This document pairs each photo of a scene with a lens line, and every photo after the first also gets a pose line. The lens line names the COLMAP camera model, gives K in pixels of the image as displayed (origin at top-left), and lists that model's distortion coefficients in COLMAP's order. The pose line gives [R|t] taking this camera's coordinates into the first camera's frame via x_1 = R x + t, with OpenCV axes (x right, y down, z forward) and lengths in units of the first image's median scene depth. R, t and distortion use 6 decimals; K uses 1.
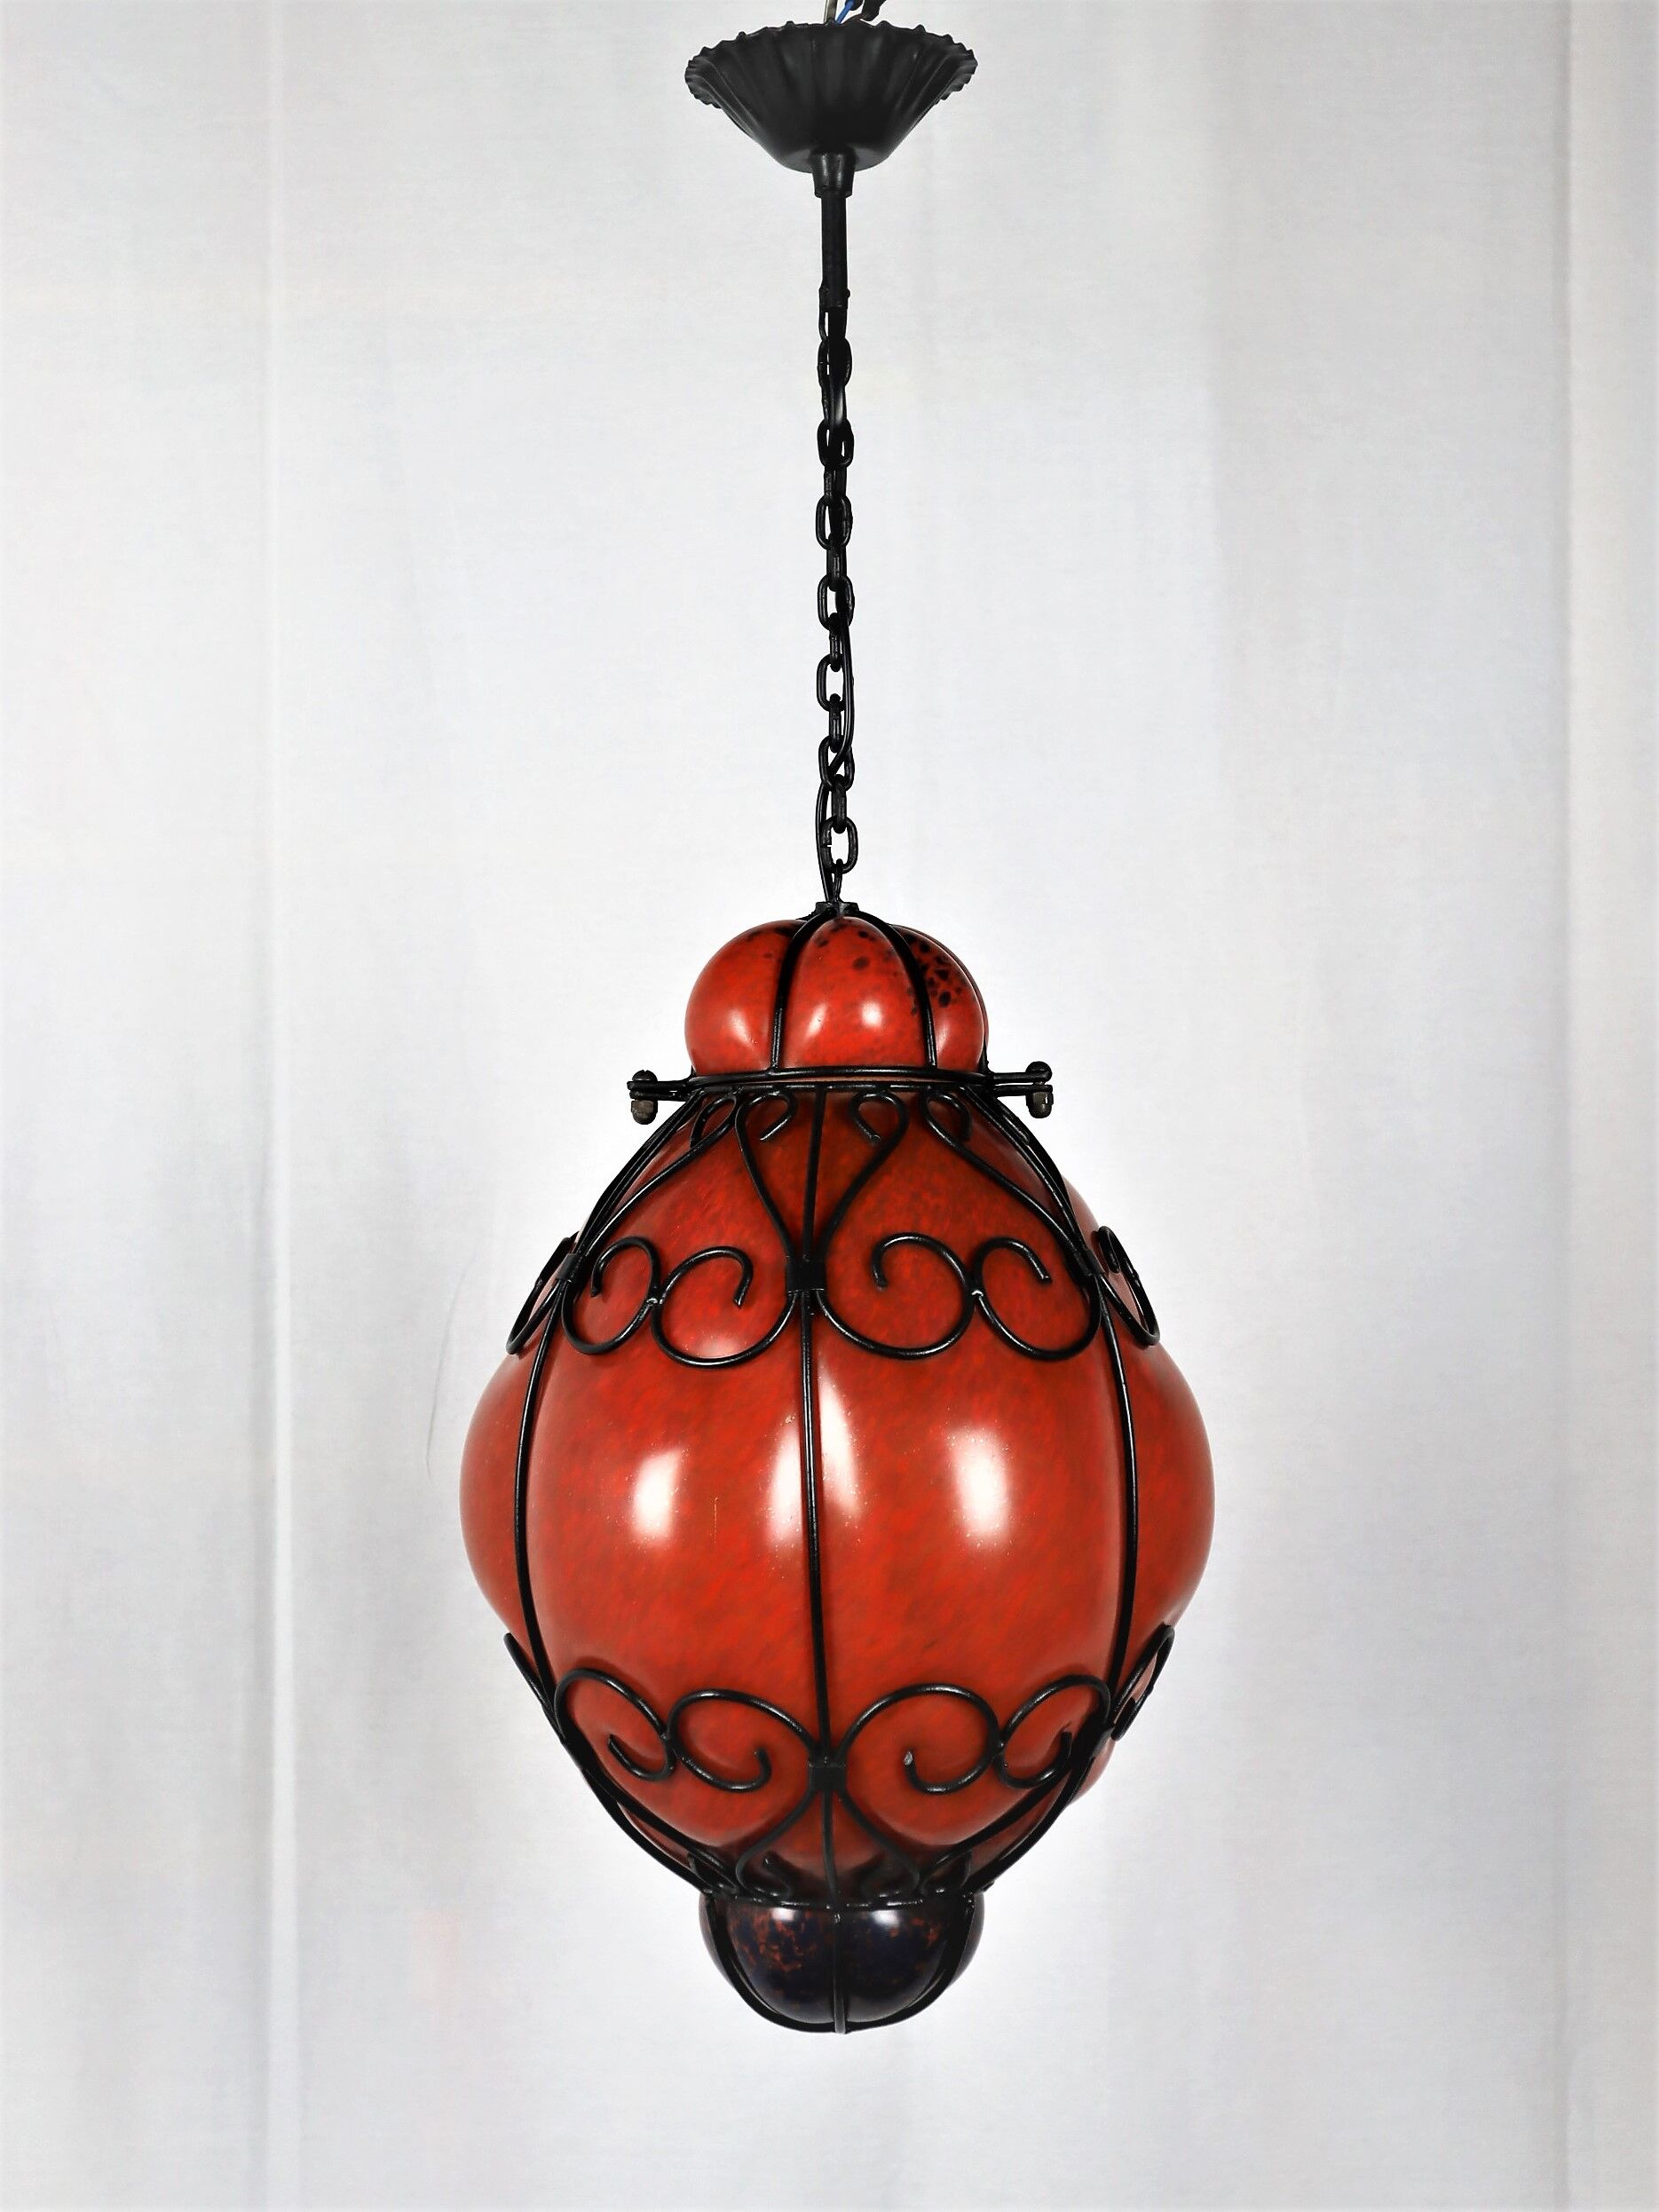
lens RADIAL K [[3412.2, 0, 829.5], [0, 3412.2, 1106.0], [0, 0, 1]] dist [0.068998, 0.042858]
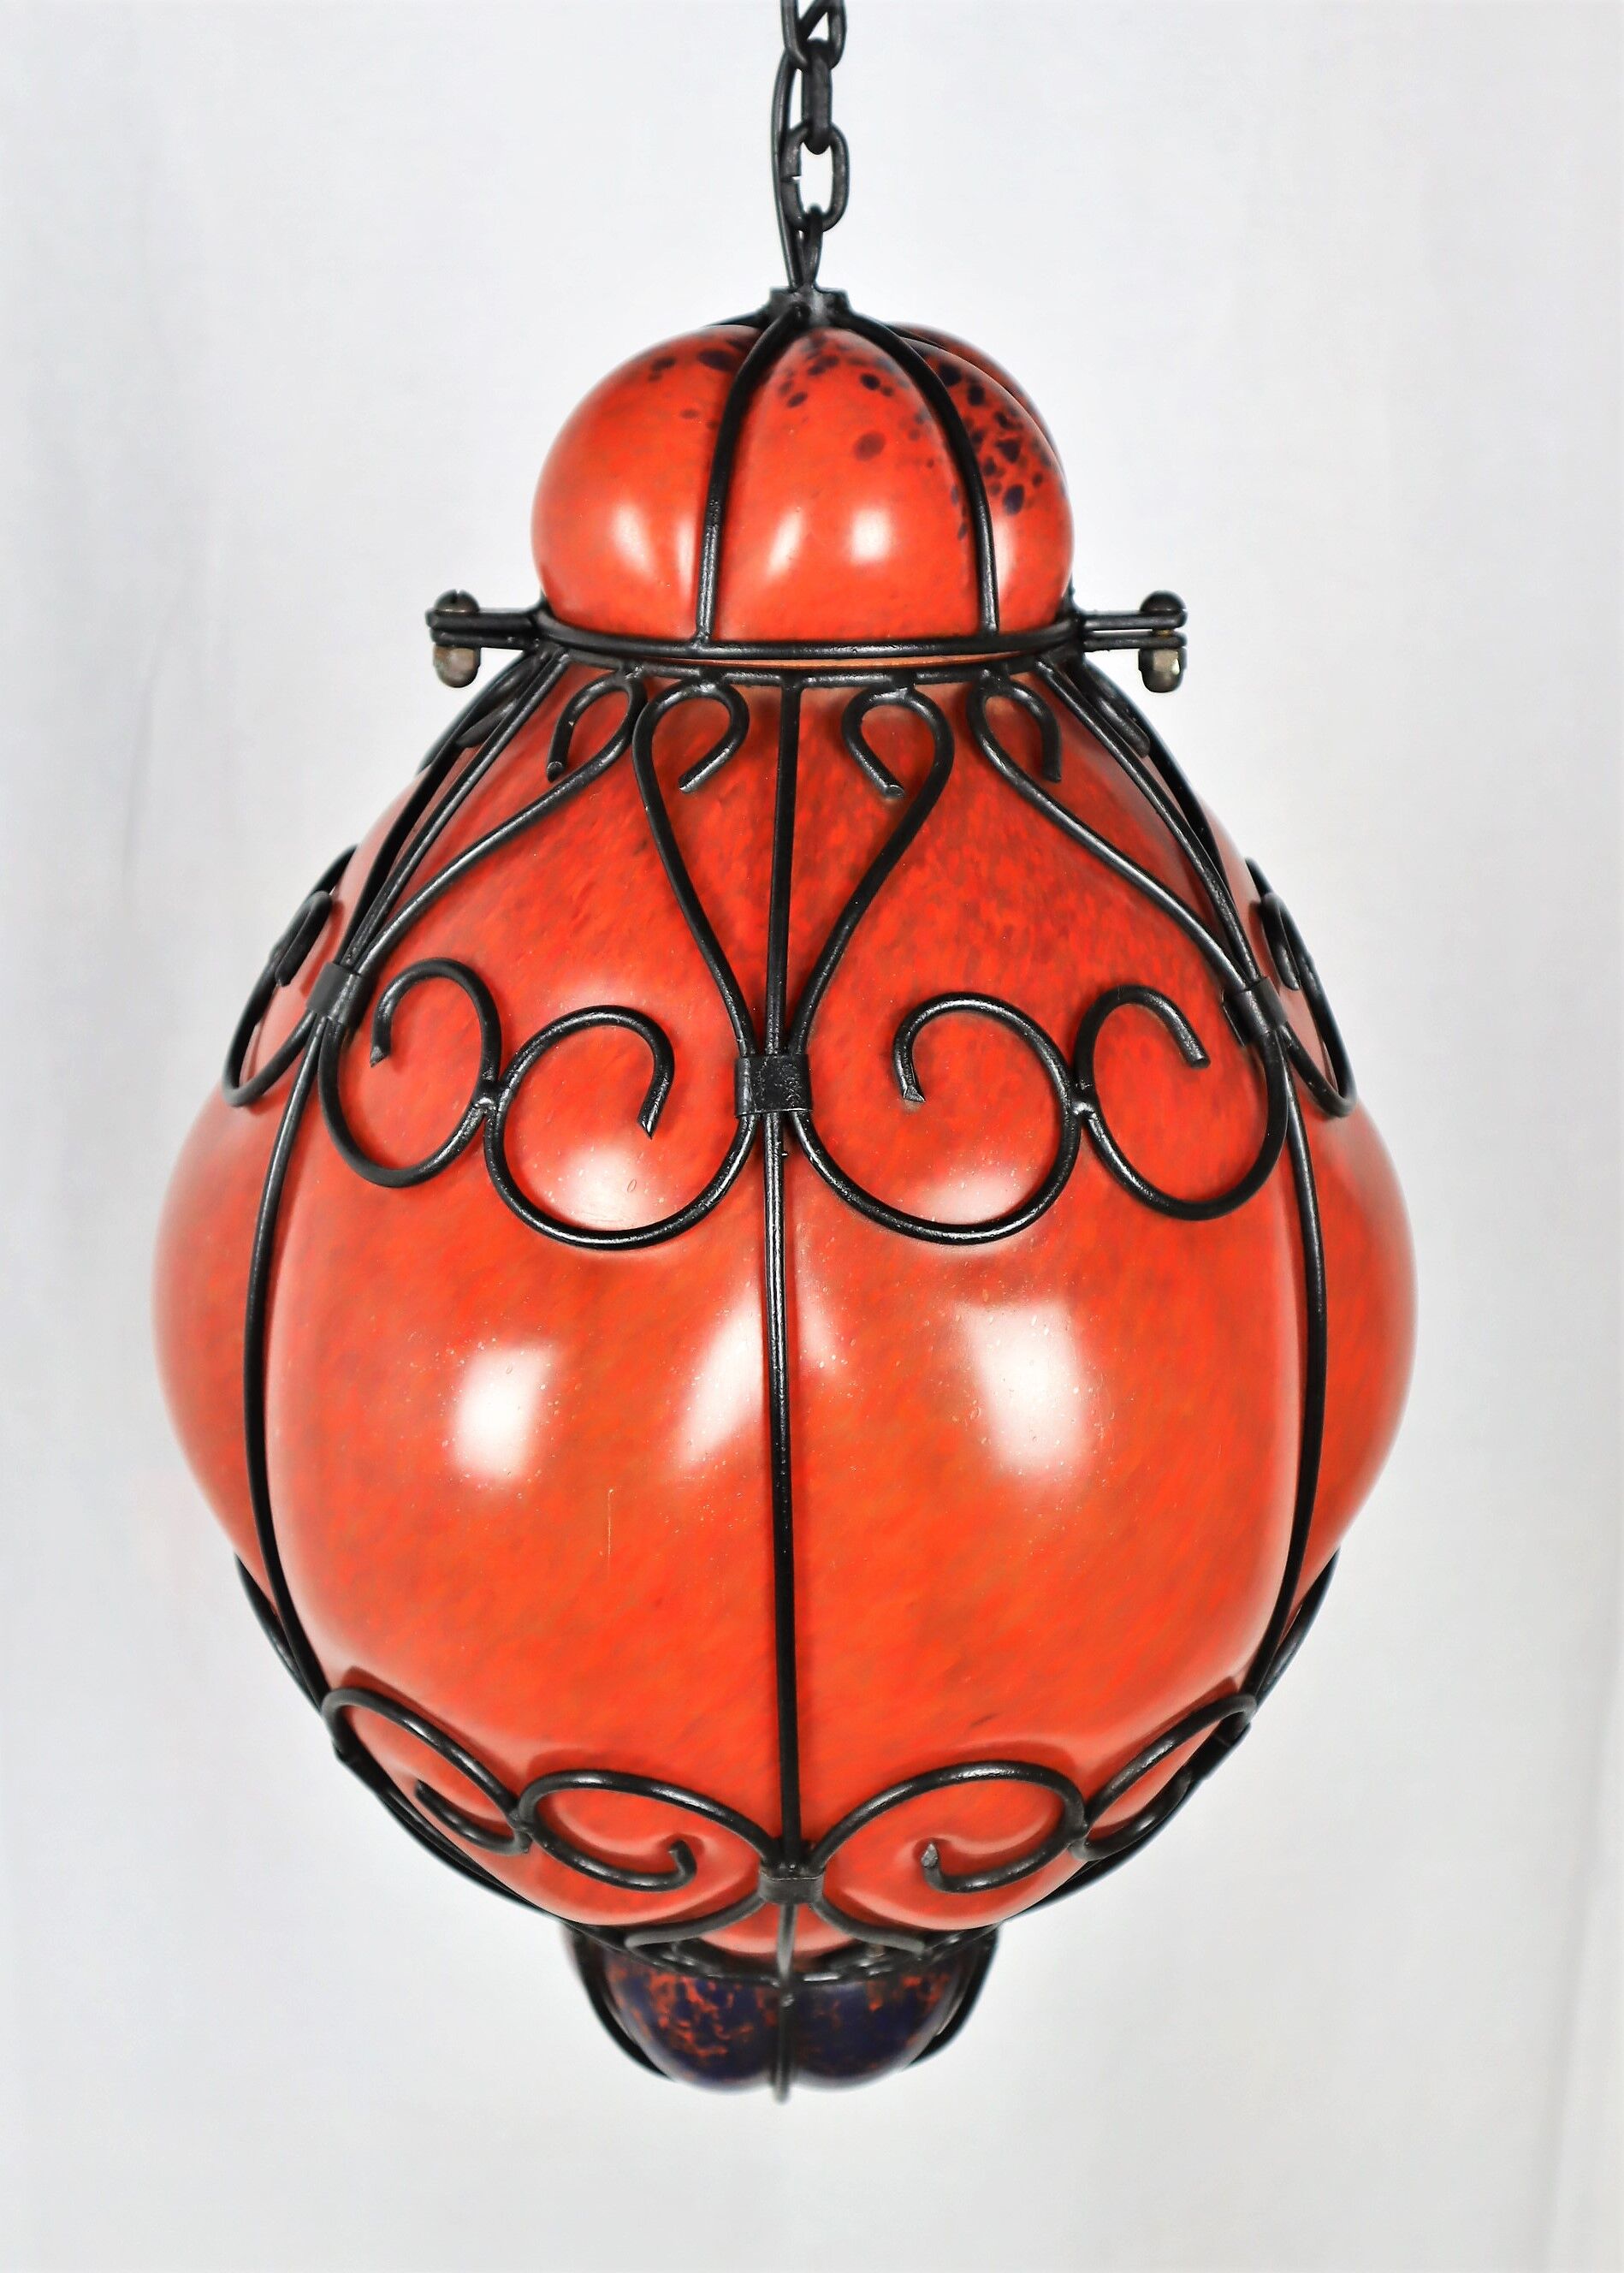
lens RADIAL K [[3315.9, 0, 812.0], [0, 3315.9, 1136.5], [0, 0, 1]] dist [0.017137, 0.026681]
pose [[0.997632, 0.001613, 0.068760, -0.035174], [-0.023070, 0.949655, 0.312447, -0.101203], [-0.064795, -0.313293, 0.947443, 0.477364]]
